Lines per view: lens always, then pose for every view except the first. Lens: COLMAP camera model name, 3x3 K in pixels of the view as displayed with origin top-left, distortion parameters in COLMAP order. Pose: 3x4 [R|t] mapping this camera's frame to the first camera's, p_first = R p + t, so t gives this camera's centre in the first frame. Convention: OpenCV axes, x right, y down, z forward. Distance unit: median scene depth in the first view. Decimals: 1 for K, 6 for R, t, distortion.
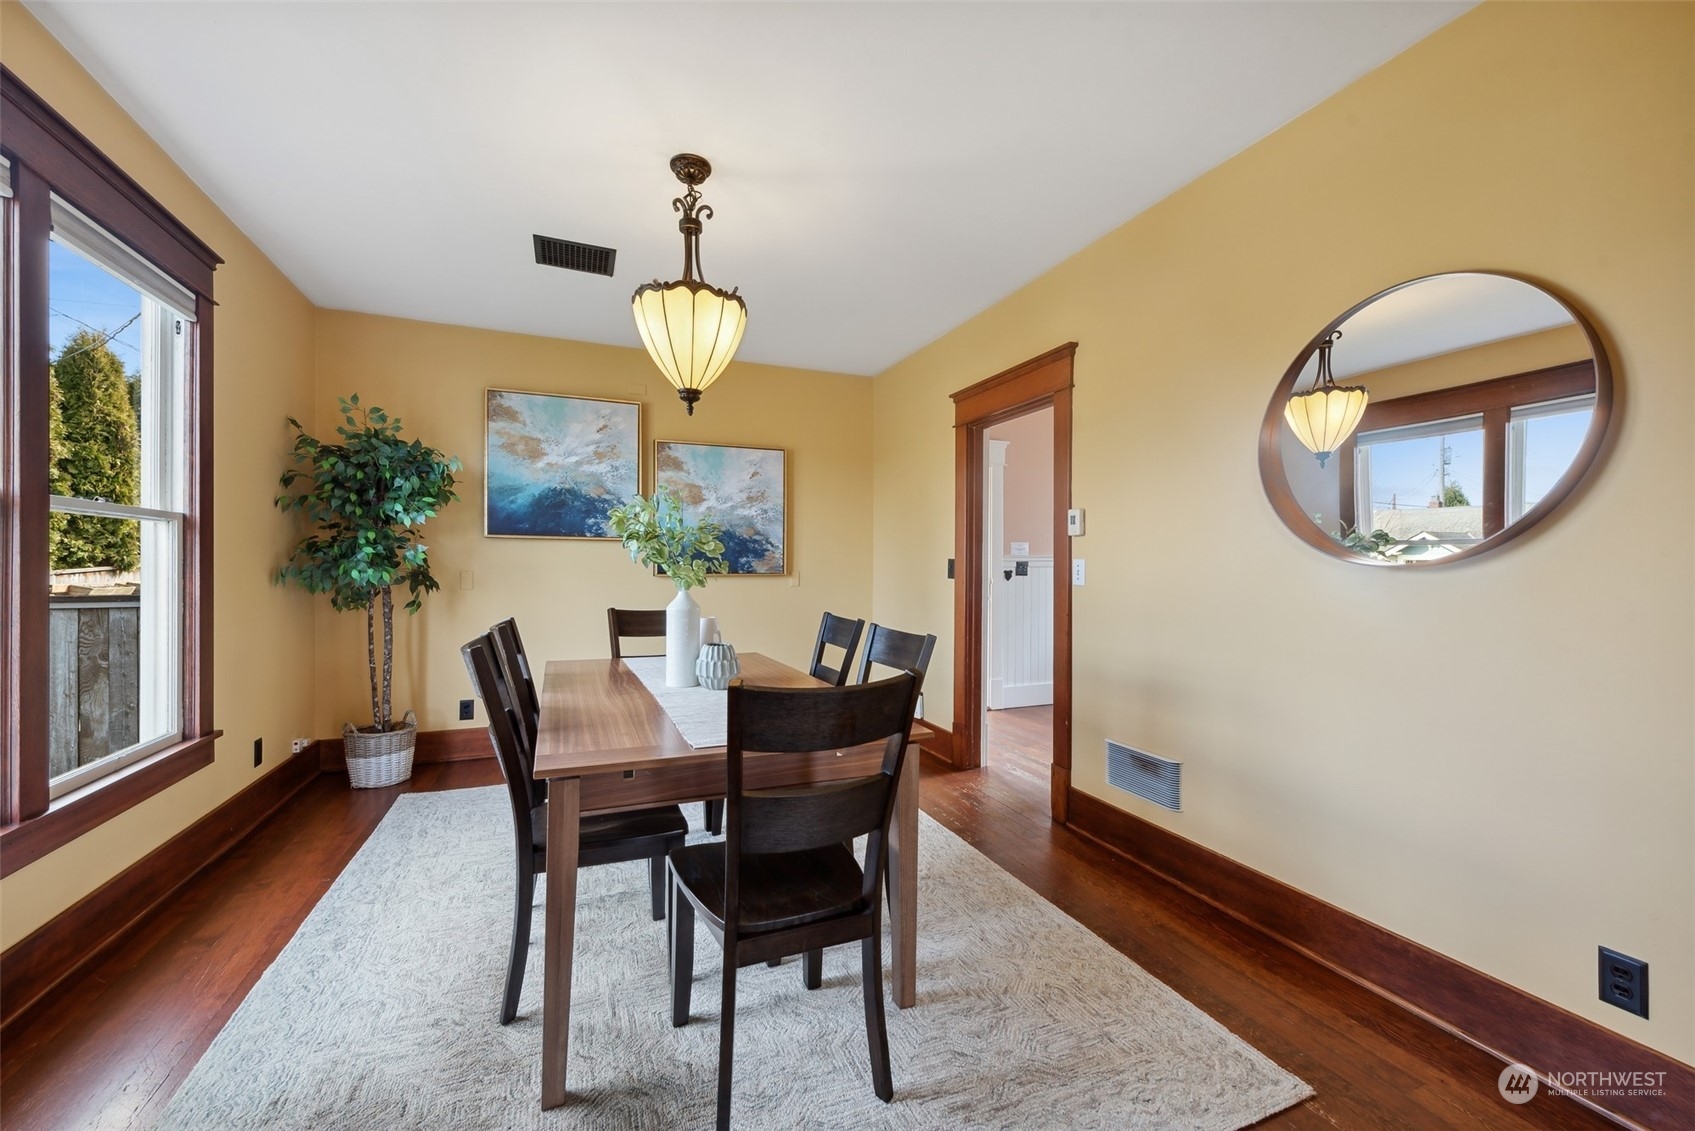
lens RADIAL K [[664.8, 0, 849.0], [0, 664.8, 566.7], [0, 0, 1]] dist [0.003398, -0.001608]
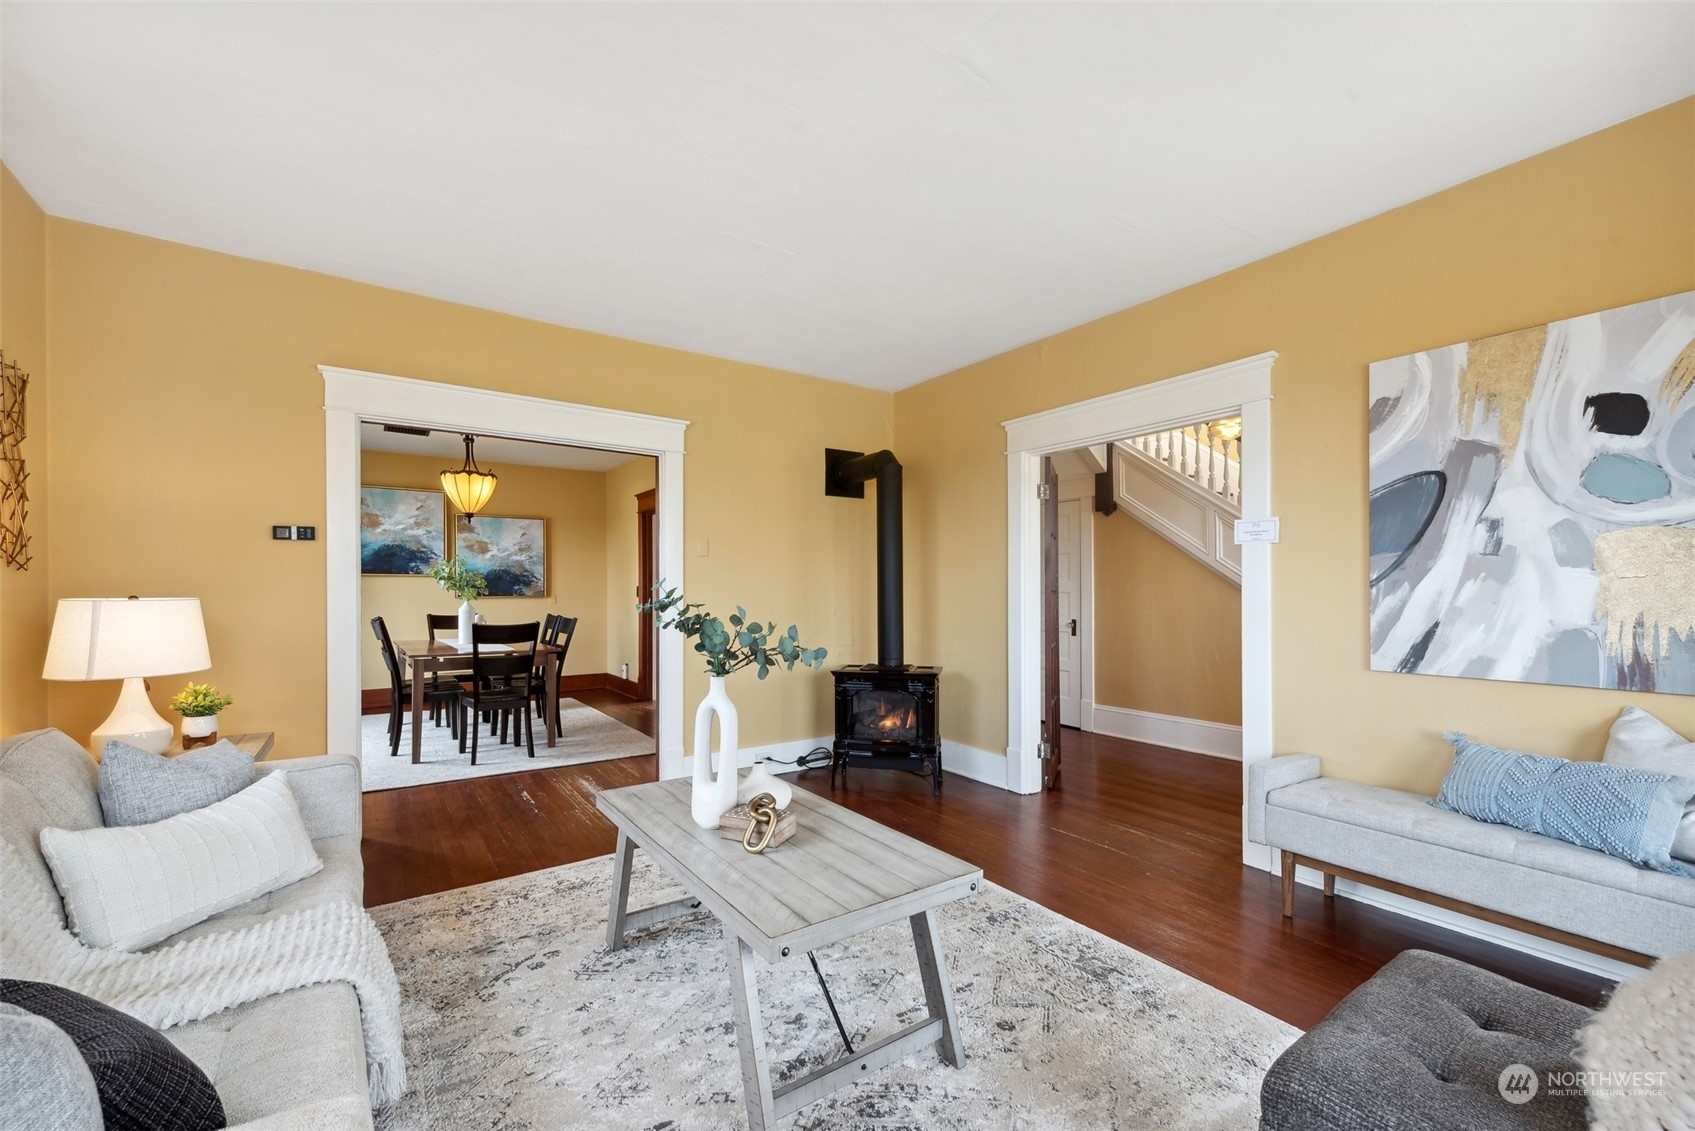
lens RADIAL K [[664.8, 0, 830.3], [0, 664.8, 590.0], [0, 0, 1]] dist [0.003398, -0.001608]
pose [[0.976521, -0.007452, 0.215293, 0.268083], [0.008097, 0.999965, -0.002112, 0.006291], [-0.215270, 0.003806, 0.976547, -0.837142]]
